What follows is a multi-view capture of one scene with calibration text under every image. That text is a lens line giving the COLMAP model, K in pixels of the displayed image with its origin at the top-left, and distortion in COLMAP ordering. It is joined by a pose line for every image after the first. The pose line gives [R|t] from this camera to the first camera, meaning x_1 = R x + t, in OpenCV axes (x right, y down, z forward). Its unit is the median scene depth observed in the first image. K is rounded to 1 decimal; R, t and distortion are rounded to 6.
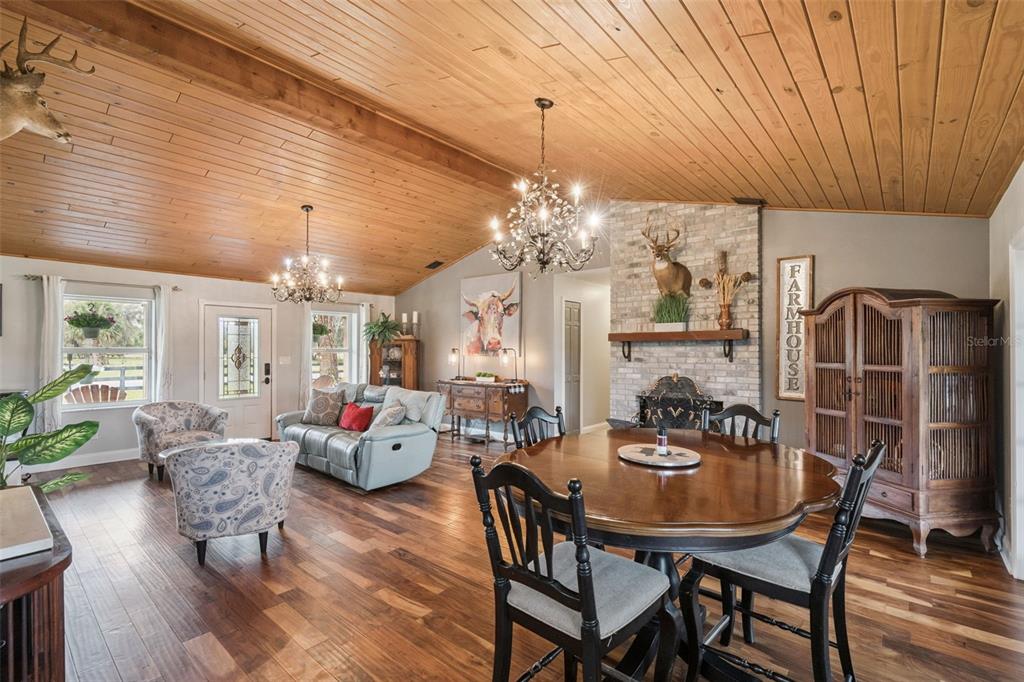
lens RADIAL K [[465.2, 0, 509.0], [0, 465.2, 344.8], [0, 0, 1]] dist [-0.000906, 0.000505]
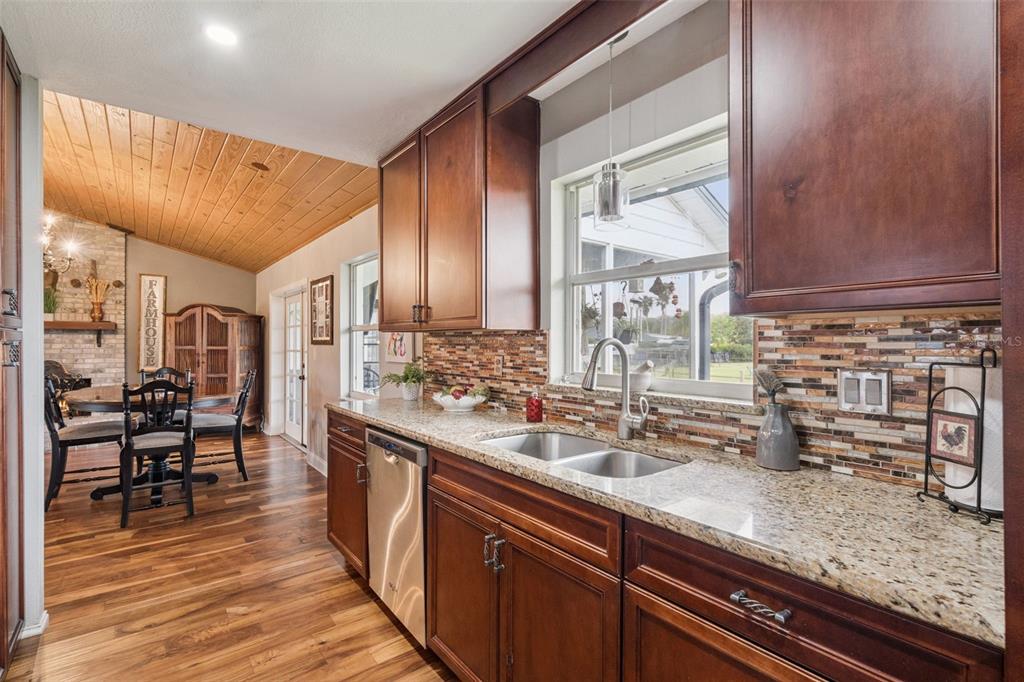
lens RADIAL K [[470.7, 0, 510.2], [0, 470.7, 342.5], [0, 0, 1]] dist [0.000880, 0.000650]
pose [[0.184084, 0.001443, 0.982910, -0.531204], [-0.015508, 0.999879, 0.001436, 0.004529], [-0.982788, -0.015507, 0.184084, -0.321046]]
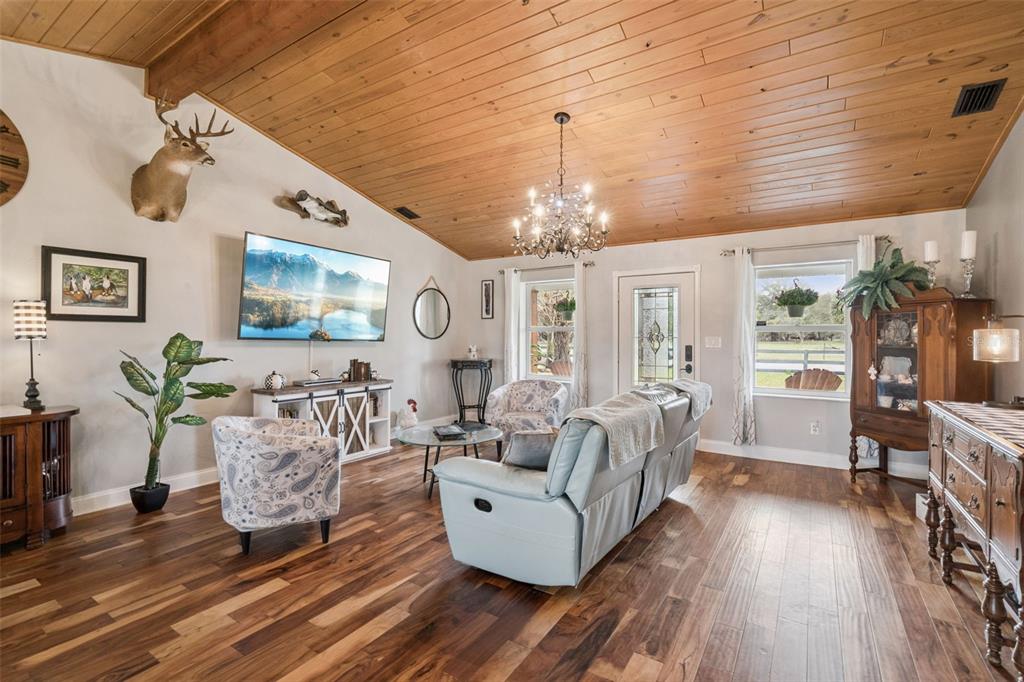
lens RADIAL K [[461.0, 0, 509.3], [0, 461.0, 335.2], [0, 0, 1]] dist [-0.000226, -0.000006]
pose [[0.140311, 0.001809, -0.990106, 0.225706], [0.008124, 0.999963, 0.002978, 0.024604], [0.990074, -0.008462, 0.140291, 0.804935]]
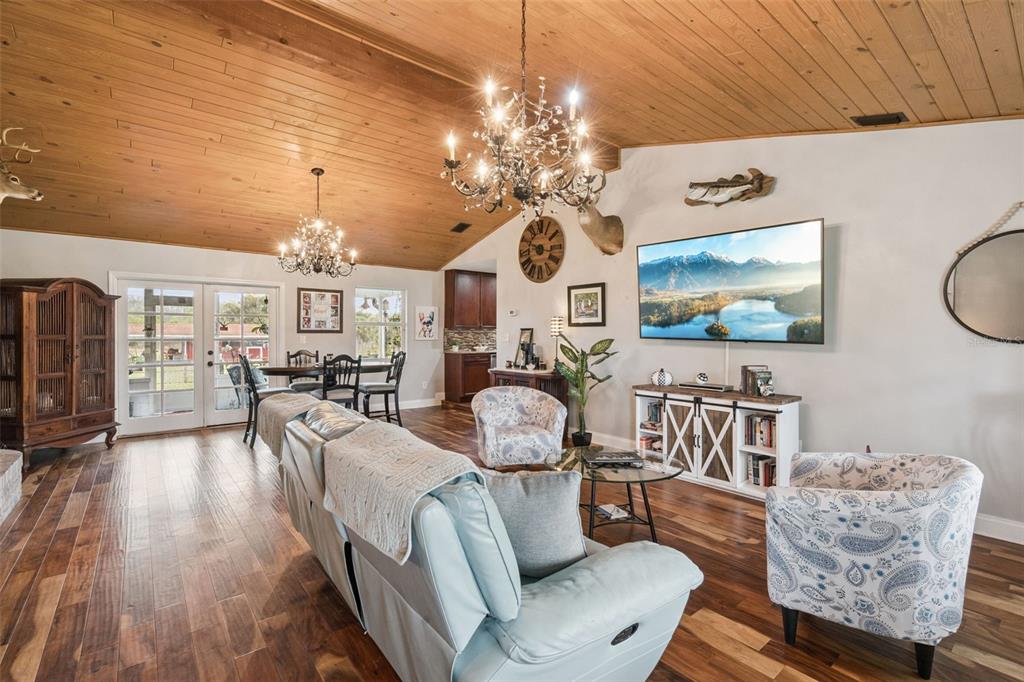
lens RADIAL K [[463.1, 0, 512.0], [0, 463.1, 341.0], [0, 0, 1]] dist [-0.001469, 0.000712]
pose [[-0.985618, -0.003309, 0.168958, -0.480366], [-0.003238, 0.999995, 0.000695, 0.035356], [-0.168959, 0.000138, -0.985623, 1.386176]]
